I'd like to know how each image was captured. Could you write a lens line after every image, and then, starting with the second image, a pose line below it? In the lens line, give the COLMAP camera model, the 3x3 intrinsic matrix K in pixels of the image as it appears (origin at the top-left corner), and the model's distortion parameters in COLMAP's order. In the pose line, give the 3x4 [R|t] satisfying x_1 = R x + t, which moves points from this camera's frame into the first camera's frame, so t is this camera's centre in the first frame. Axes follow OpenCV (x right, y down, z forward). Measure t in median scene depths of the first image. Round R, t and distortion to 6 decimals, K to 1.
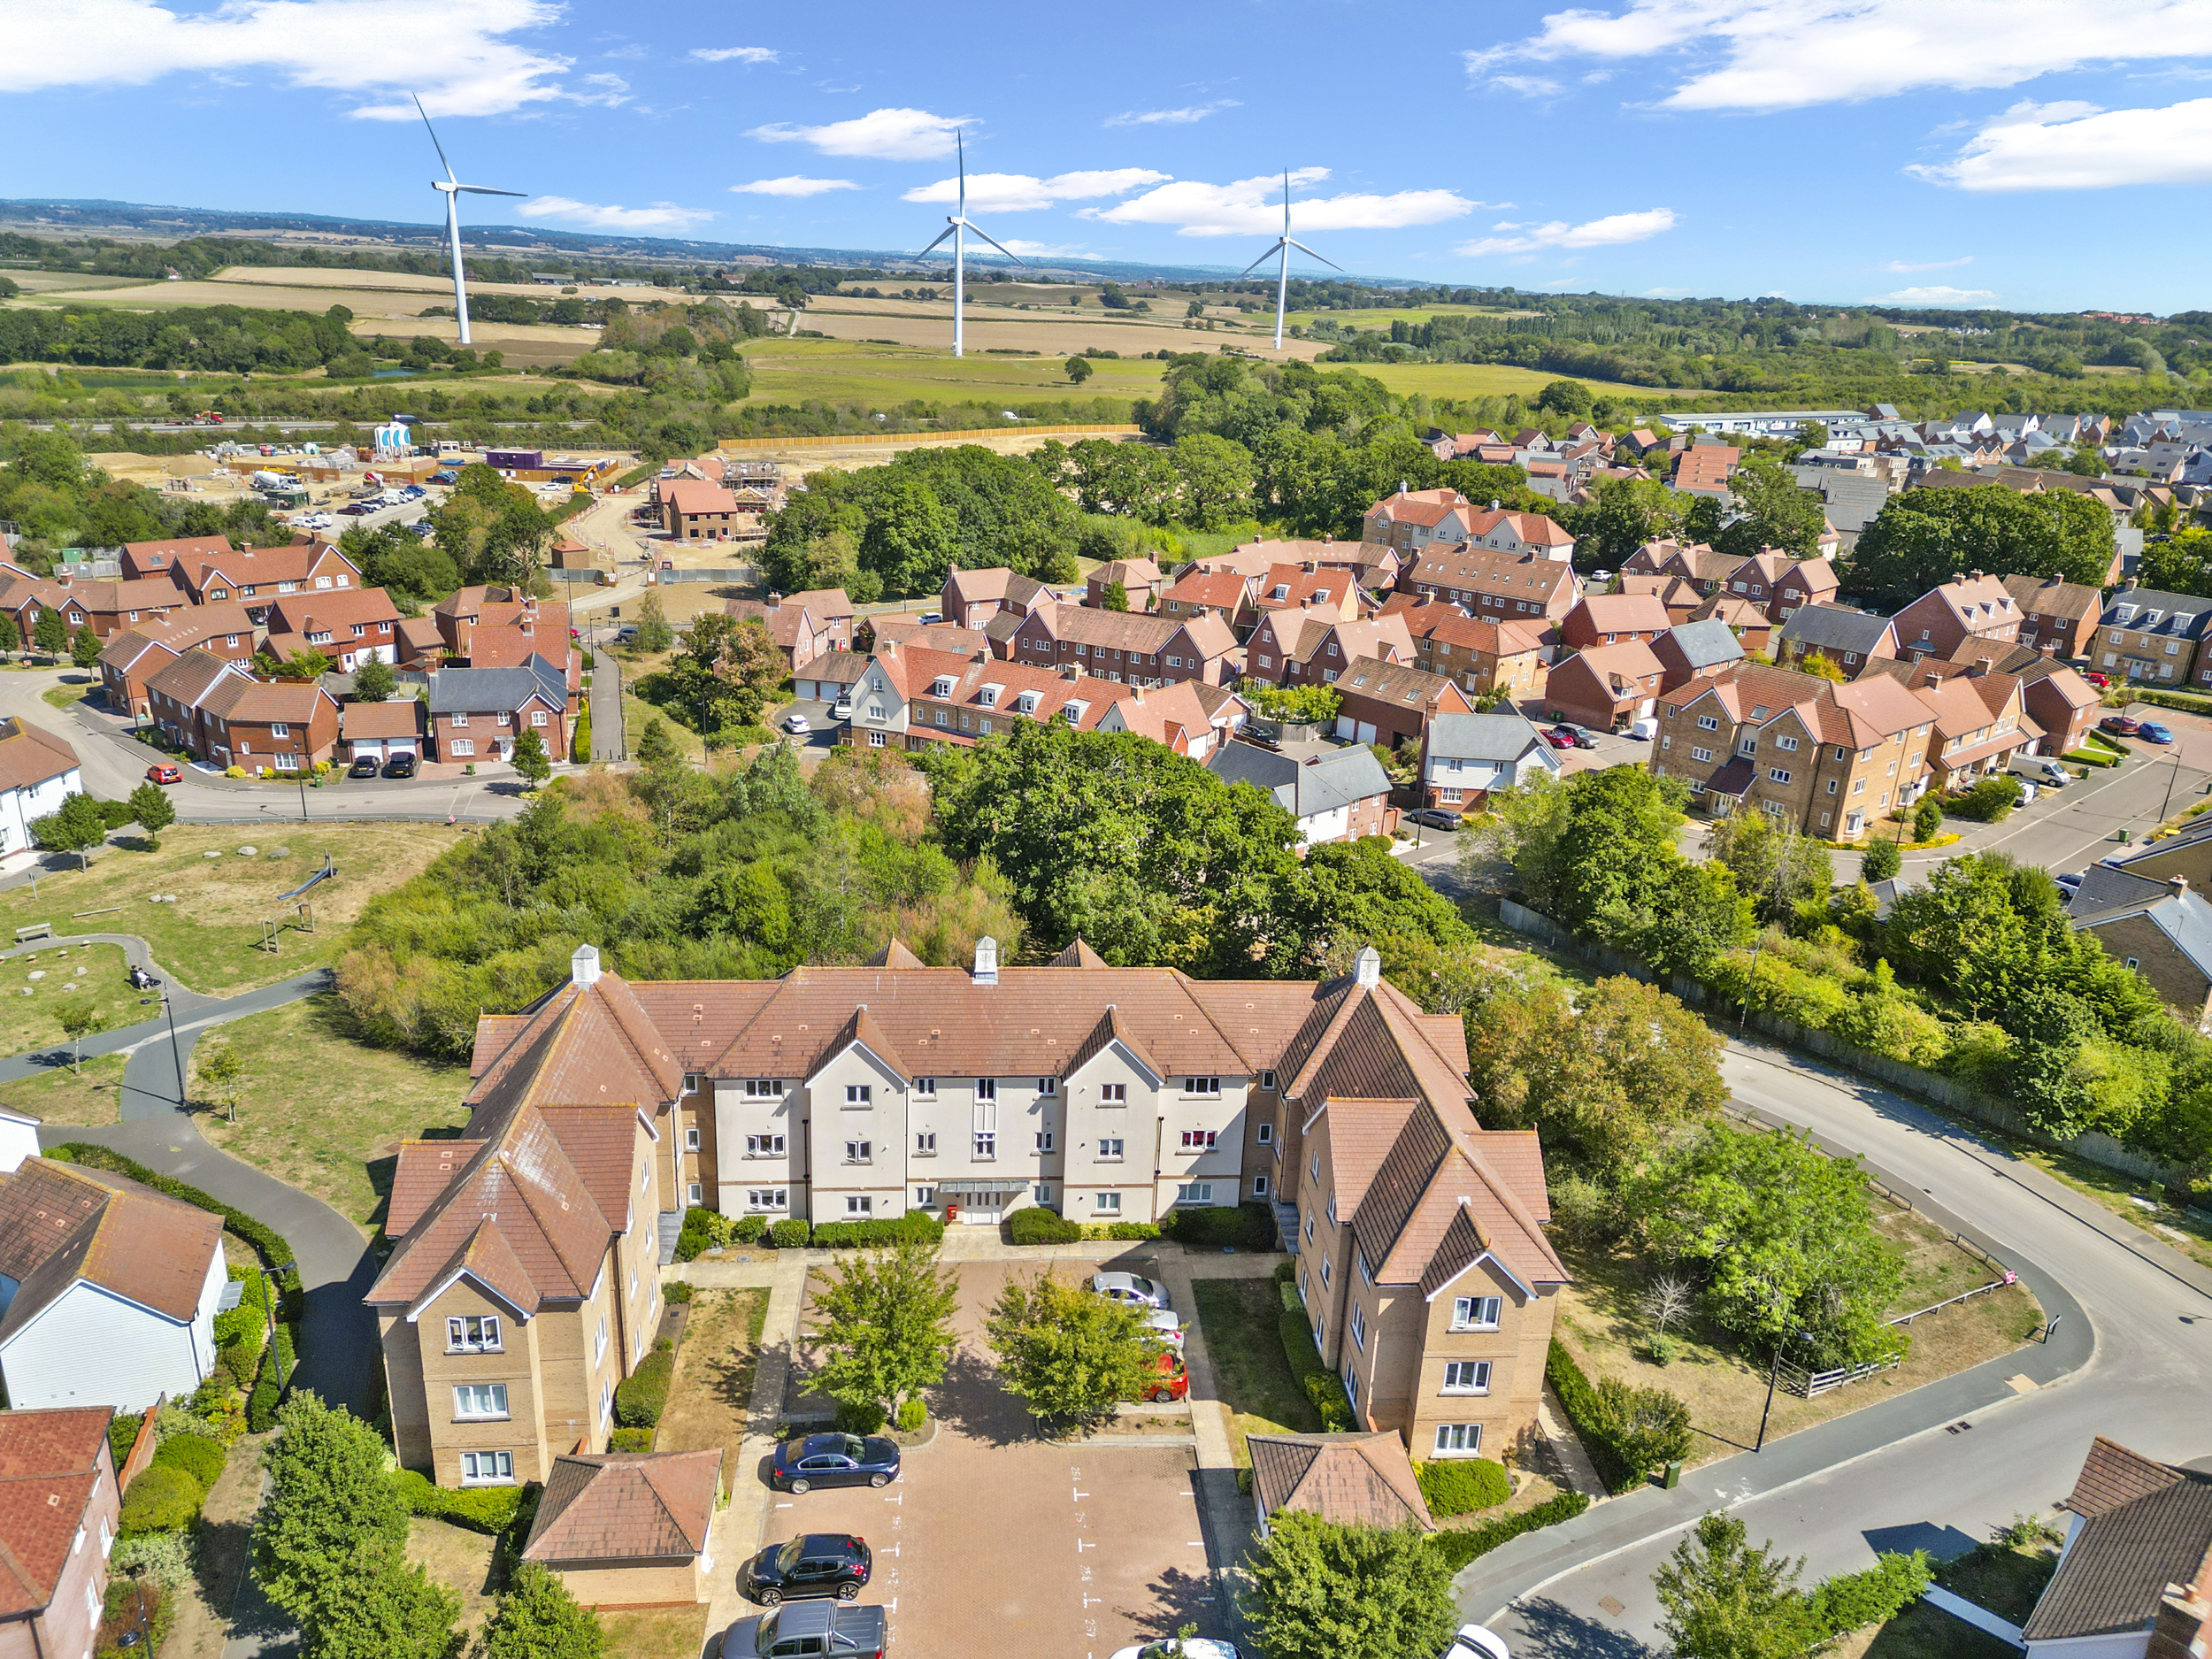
lens RADIAL K [[1543.6, 0, 1101.5], [0, 1543.6, 850.7], [0, 0, 1]] dist [0.070230, -0.056217]
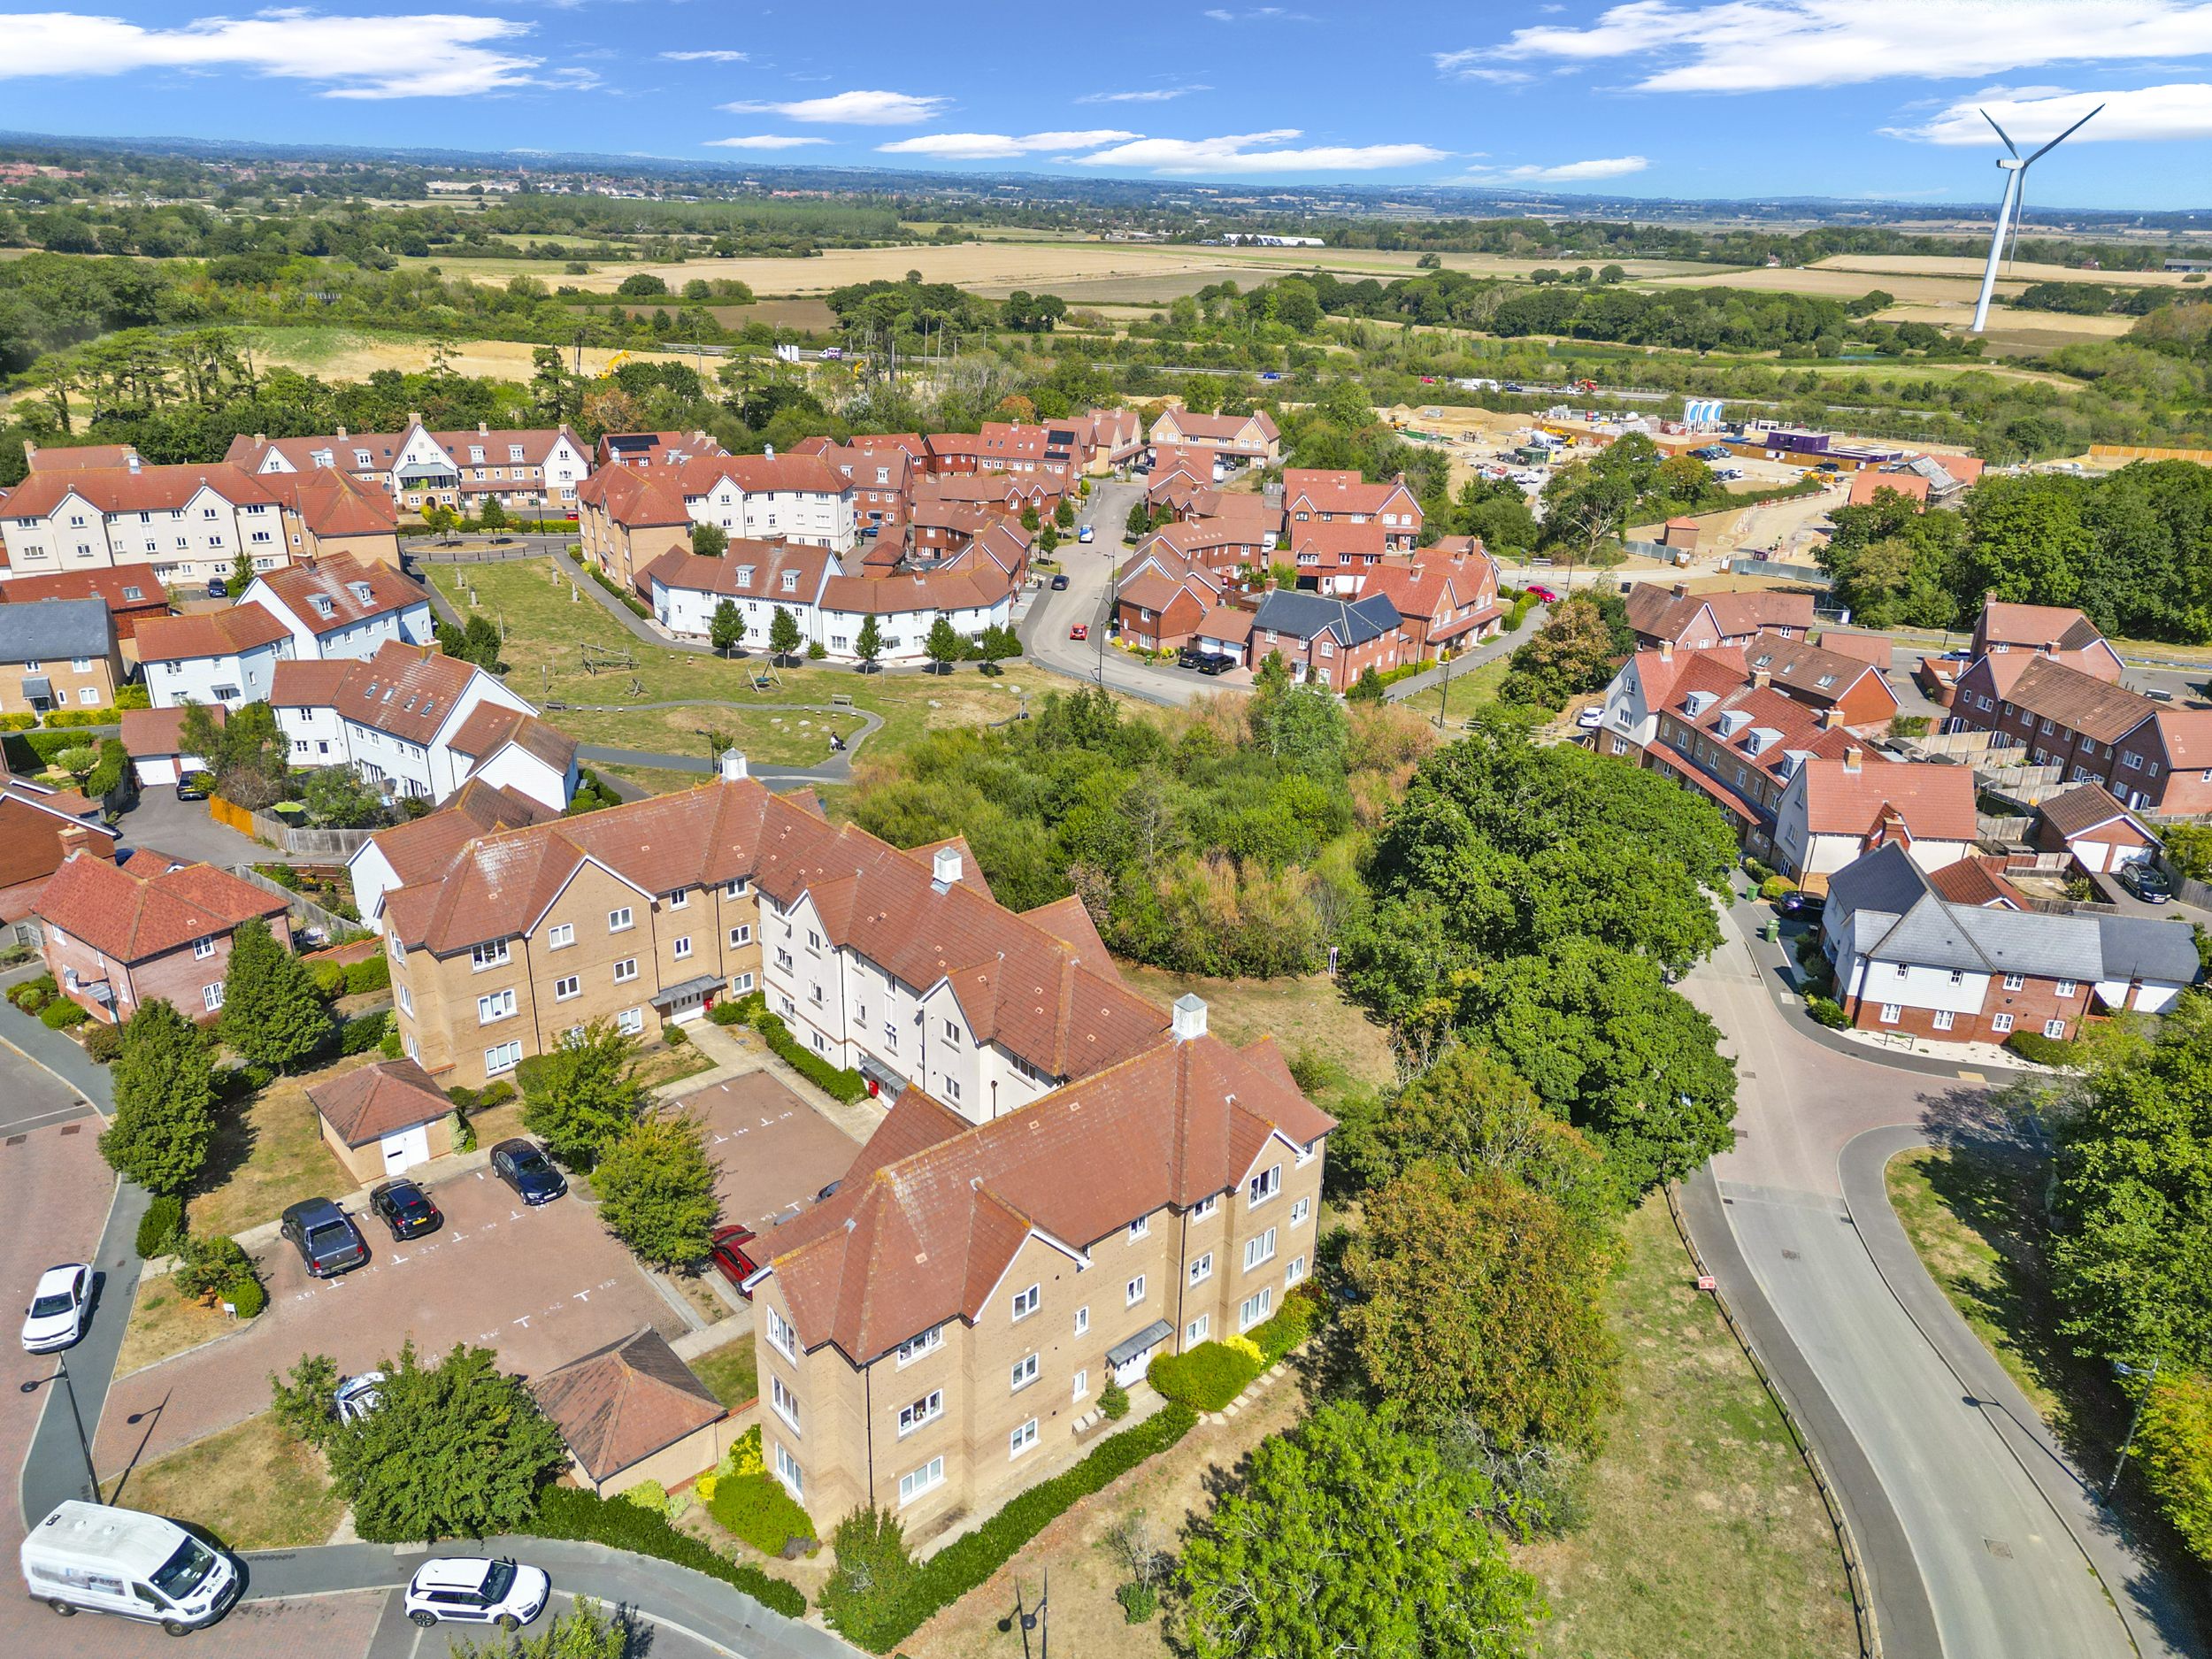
lens RADIAL K [[1543.6, 0, 1109.1], [0, 1543.6, 824.4], [0, 0, 1]] dist [0.070230, -0.056217]
pose [[0.606084, 0.278360, -0.745102, 0.750008], [-0.285194, 0.950529, 0.123121, -0.115593], [0.742513, 0.137877, 0.655487, 0.402105]]
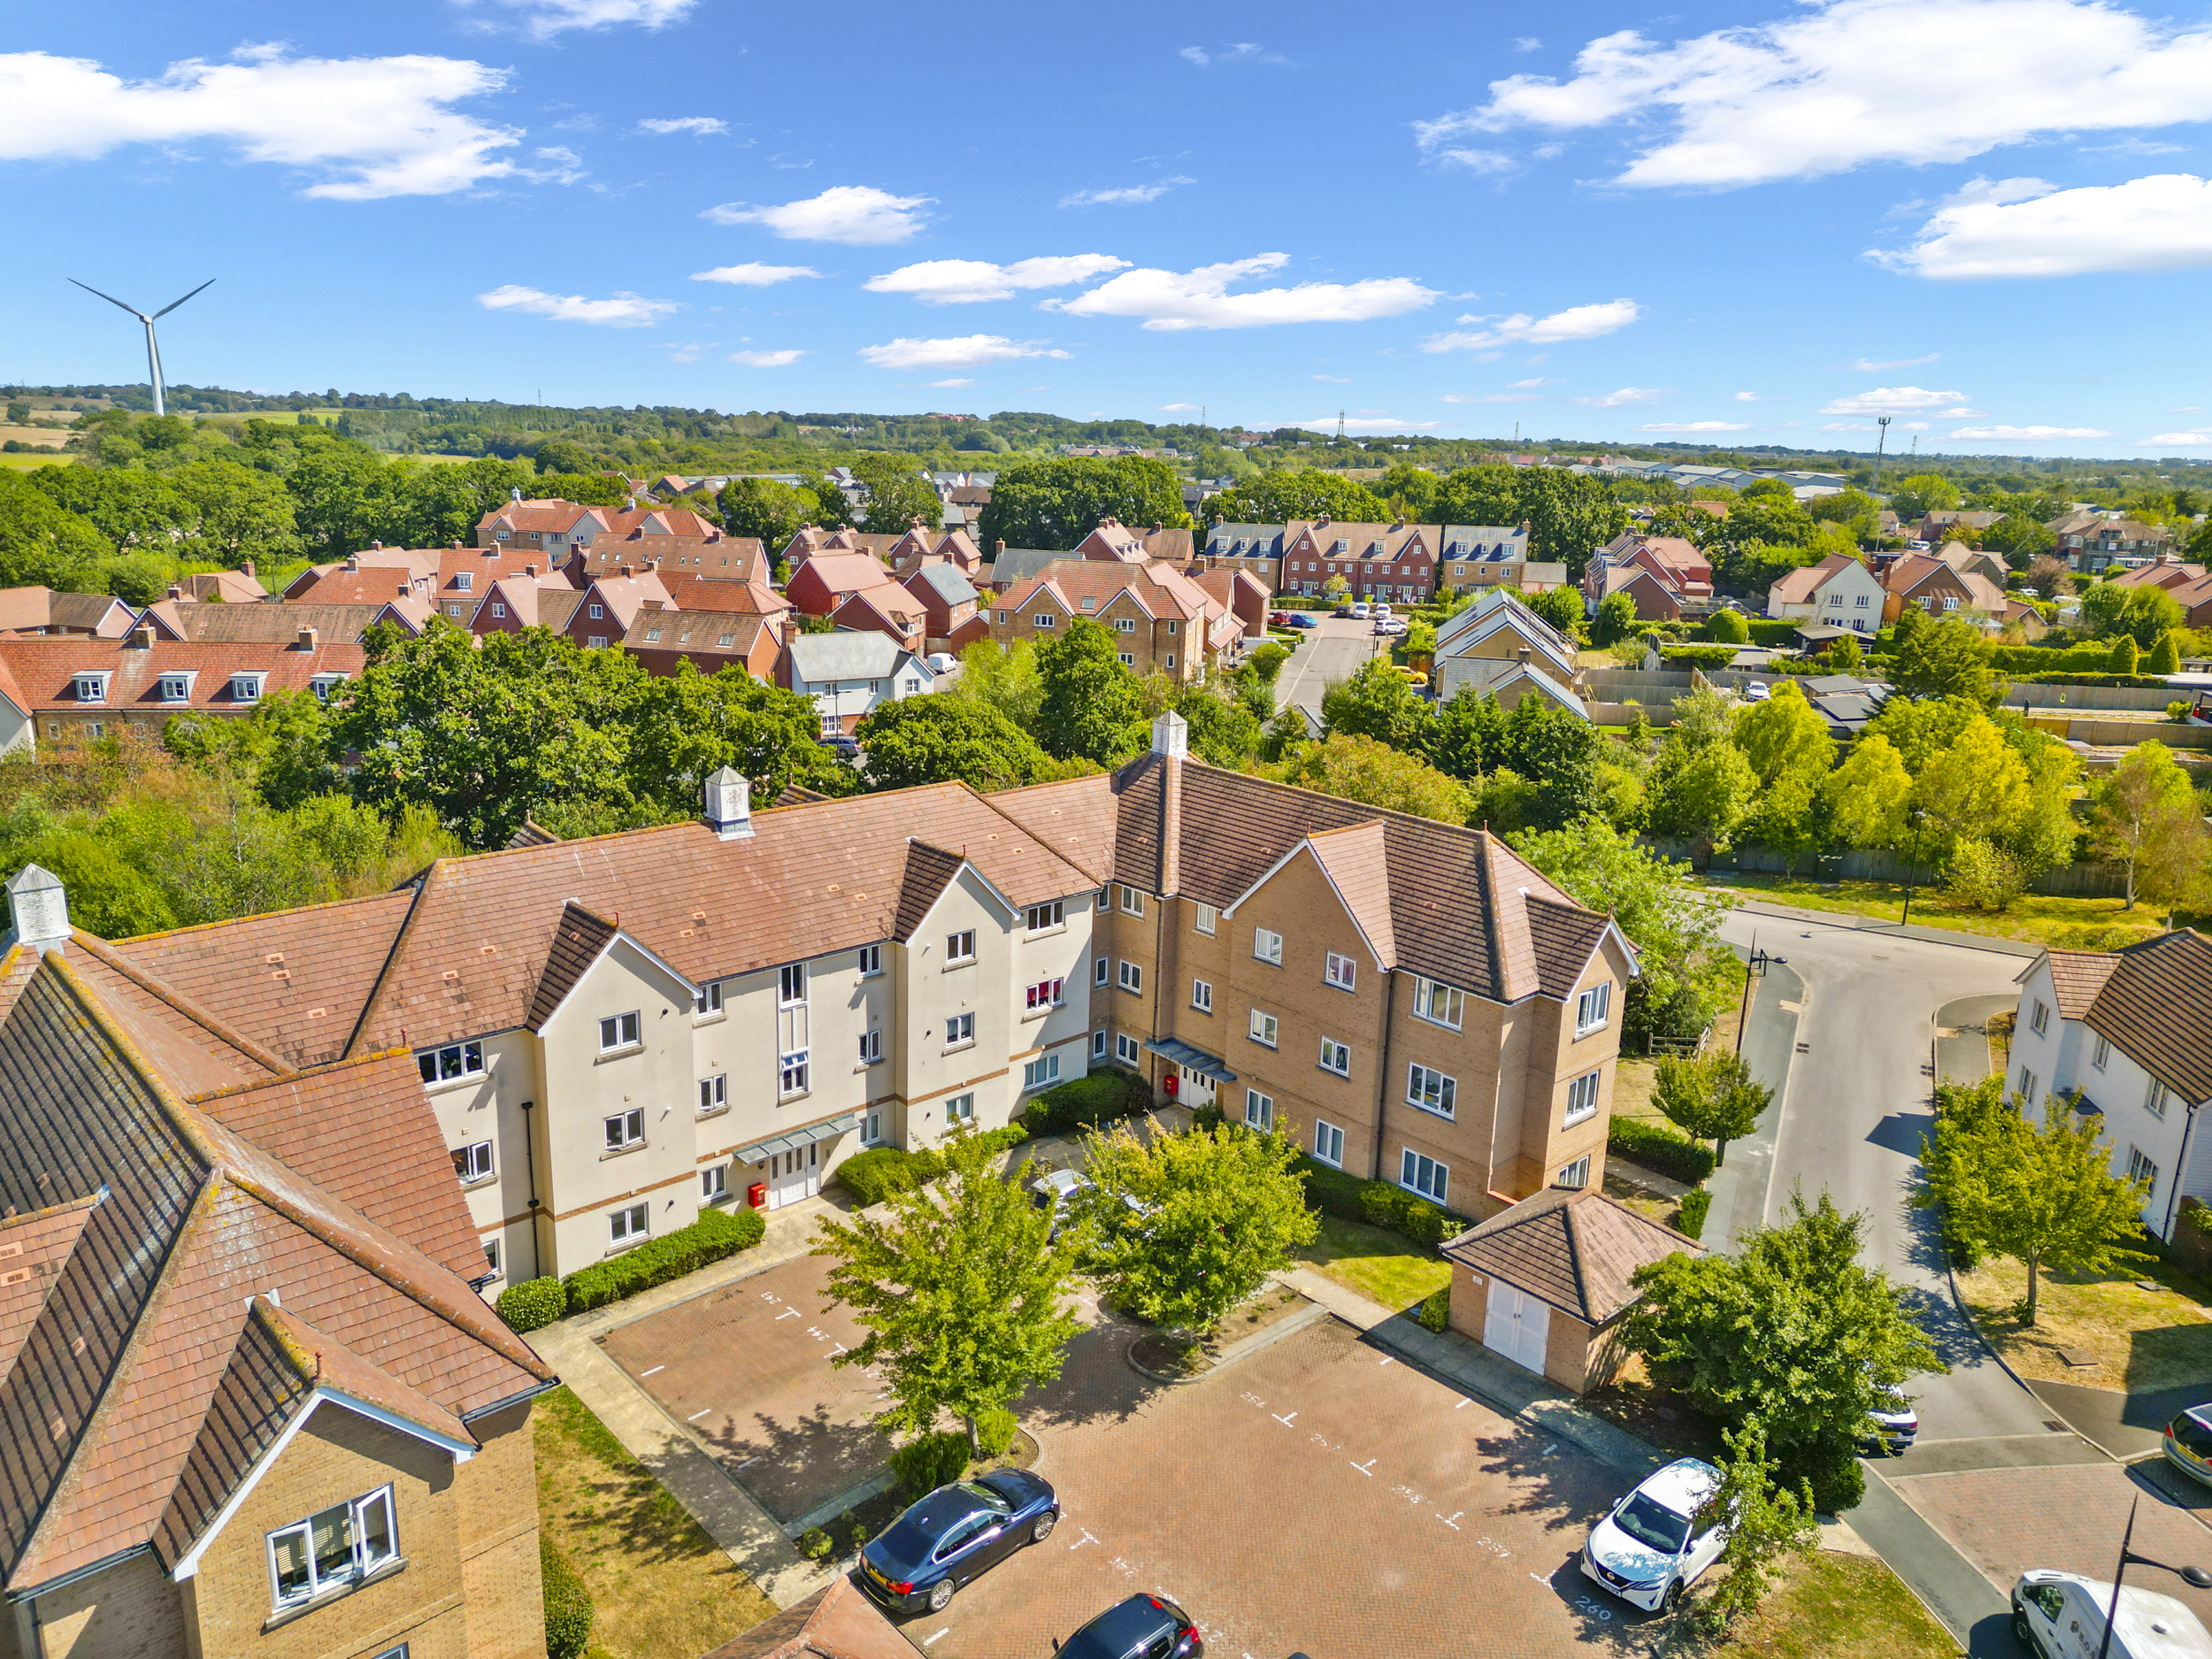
lens RADIAL K [[1543.6, 0, 1107.6], [0, 1543.6, 827.9], [0, 0, 1]] dist [0.070230, -0.056217]
pose [[0.789371, -0.170623, 0.589729, -0.341467], [0.218298, 0.975832, -0.009867, 0.123026], [-0.573793, 0.136525, 0.807541, 0.372677]]
